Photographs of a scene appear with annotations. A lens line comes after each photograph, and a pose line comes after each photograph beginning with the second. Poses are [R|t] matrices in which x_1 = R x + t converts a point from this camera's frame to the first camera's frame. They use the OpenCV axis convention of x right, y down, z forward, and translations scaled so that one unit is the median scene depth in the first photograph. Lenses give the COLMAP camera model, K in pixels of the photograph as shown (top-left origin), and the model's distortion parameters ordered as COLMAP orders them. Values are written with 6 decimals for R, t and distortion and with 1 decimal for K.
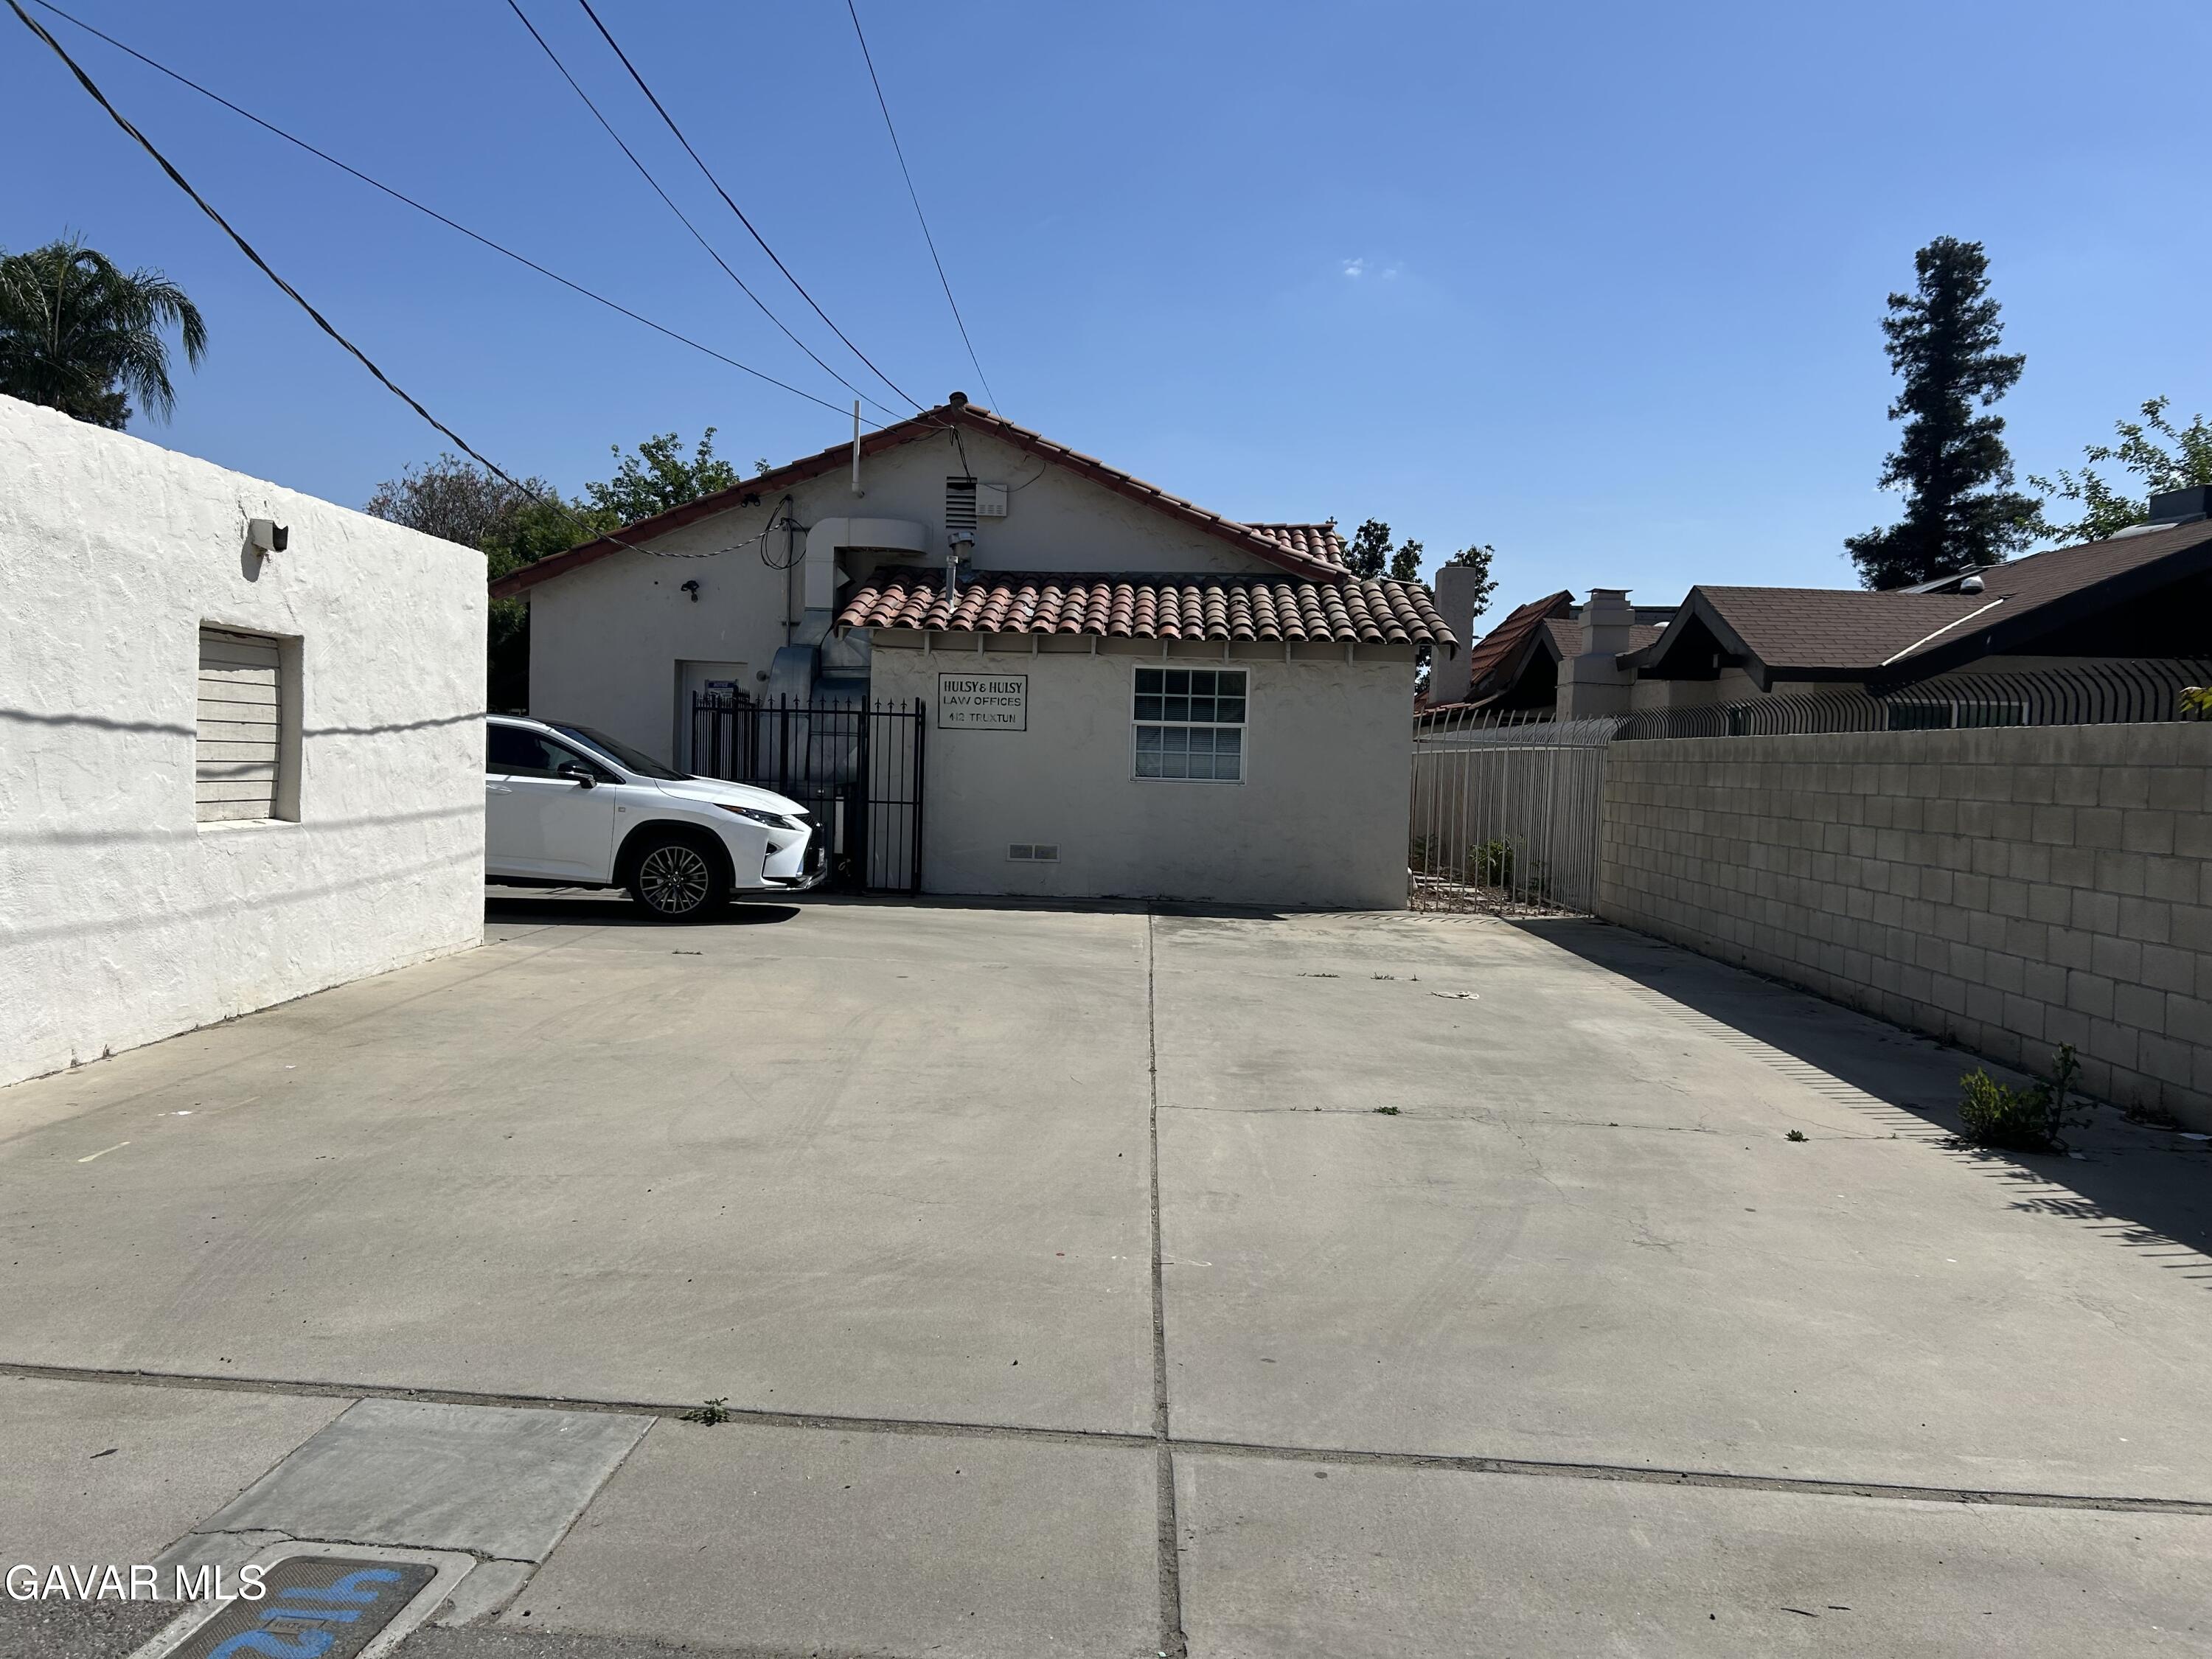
lens RADIAL K [[1638.3, 0, 1124.8], [0, 1638.3, 840.4], [0, 0, 1]] dist [0.012730, -0.030854]
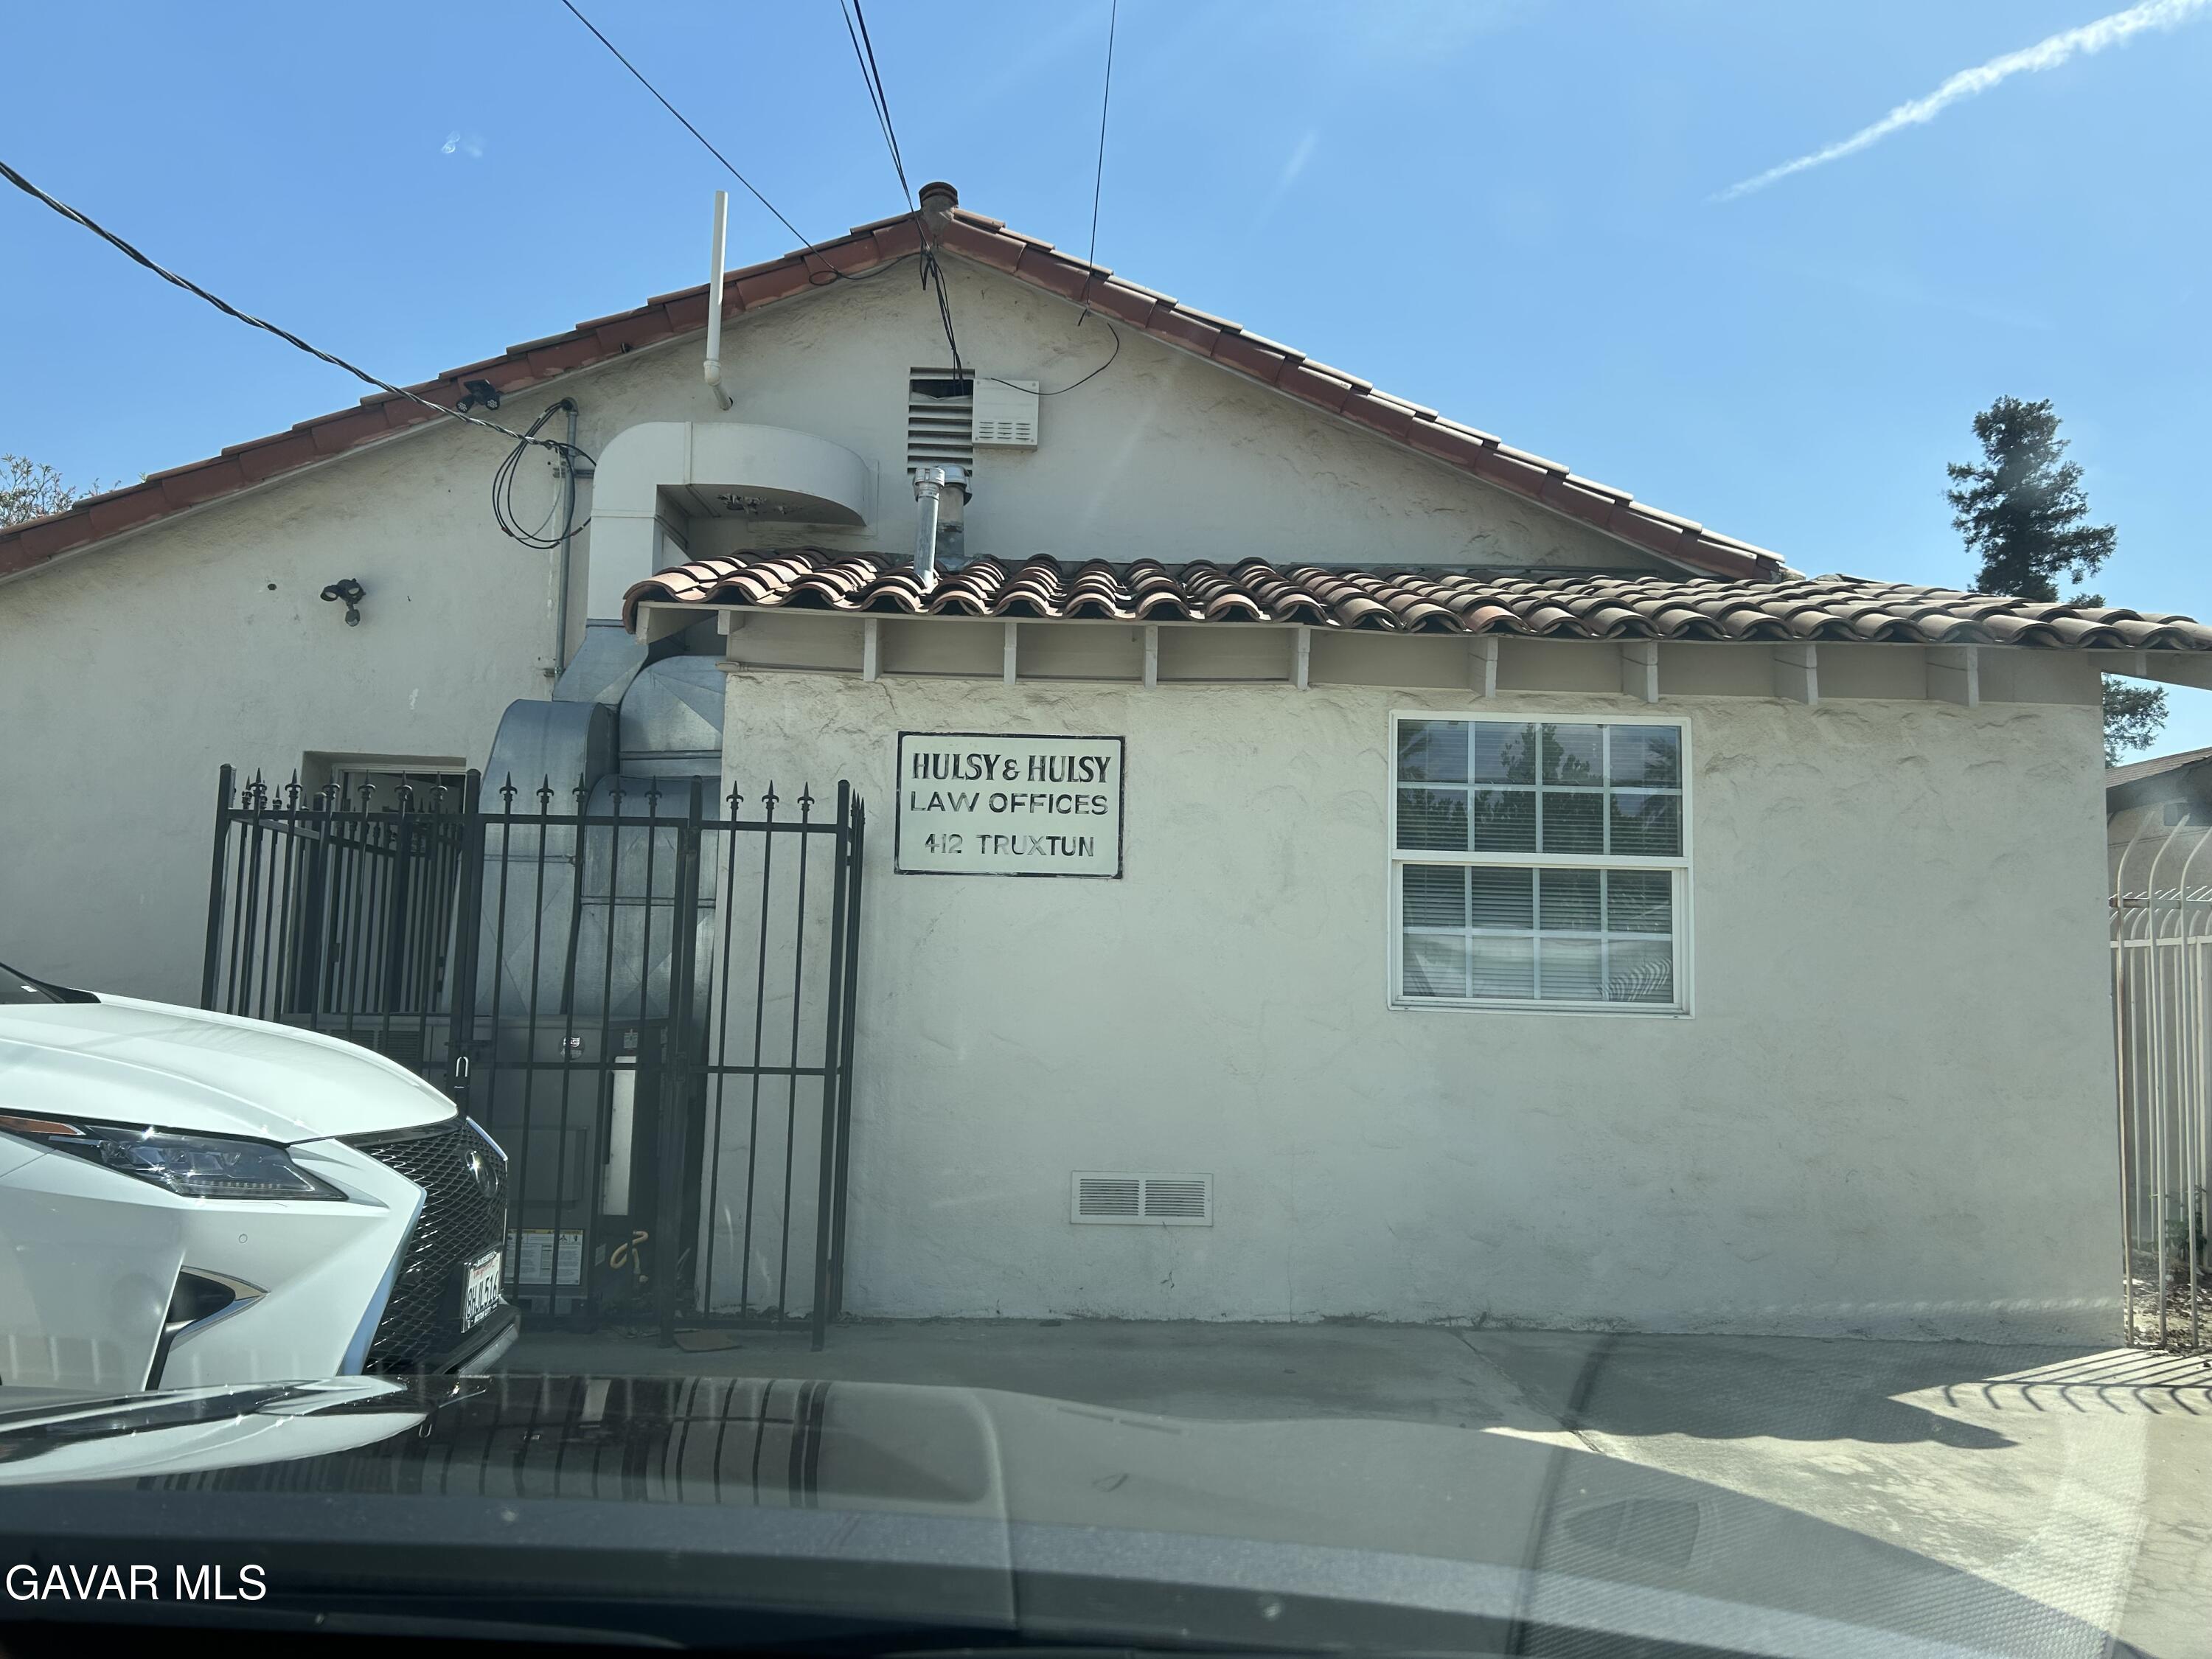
lens RADIAL K [[1638.3, 0, 1102.2], [0, 1638.3, 820.7], [0, 0, 1]] dist [0.012730, -0.030854]
pose [[0.999292, -0.002816, 0.037509, -0.244033], [0.008831, 0.986888, -0.161165, -0.056314], [-0.036563, 0.161382, 0.986214, 1.892036]]
